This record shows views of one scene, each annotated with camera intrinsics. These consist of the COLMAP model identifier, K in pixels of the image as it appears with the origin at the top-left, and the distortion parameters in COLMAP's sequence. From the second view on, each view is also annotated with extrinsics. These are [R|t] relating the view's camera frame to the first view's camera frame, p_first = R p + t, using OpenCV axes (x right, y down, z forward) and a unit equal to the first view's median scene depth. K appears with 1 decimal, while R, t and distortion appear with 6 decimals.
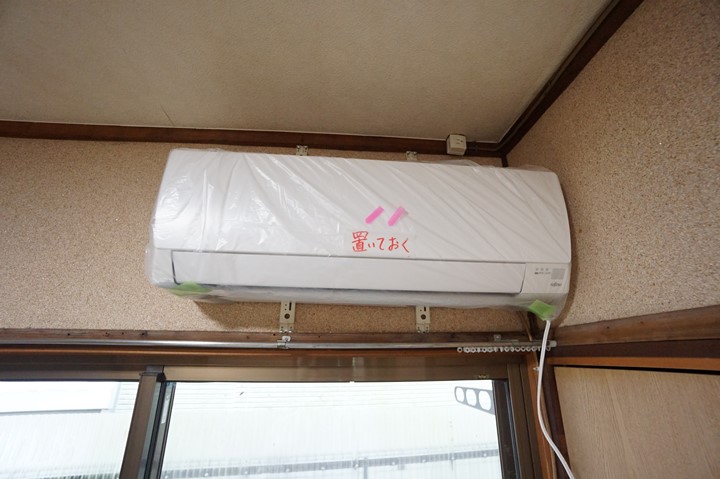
lens RADIAL K [[314.4, 0, 357.1], [0, 314.4, 240.1], [0, 0, 1]] dist [-0.039225, 0.000239]
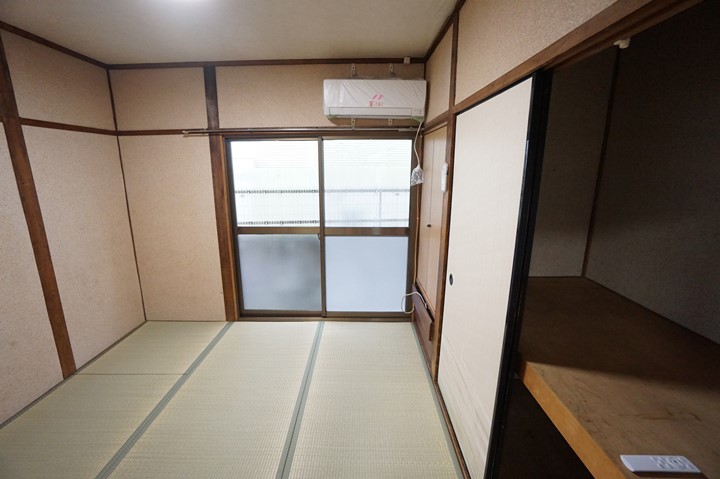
lens RADIAL K [[314.4, 0, 357.1], [0, 314.4, 240.1], [0, 0, 1]] dist [-0.039225, 0.000239]
pose [[0.995451, 0.023030, -0.092449, 0.203157], [0.032297, 0.831326, 0.554846, -0.663965], [0.089633, -0.555308, 0.826801, -2.912593]]
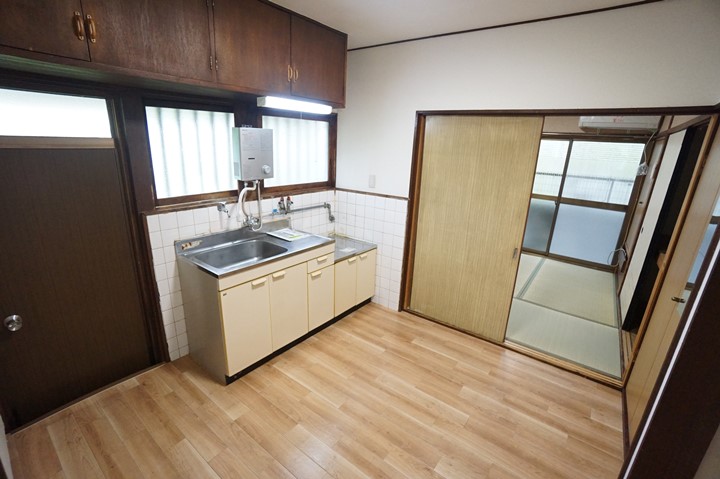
lens RADIAL K [[314.4, 0, 357.1], [0, 314.4, 240.1], [0, 0, 1]] dist [-0.039225, 0.000239]
pose [[0.730885, 0.226279, -0.643898, 0.599886], [0.201542, 0.829810, 0.520381, -1.910575], [0.652065, -0.510111, 0.560891, -6.106097]]
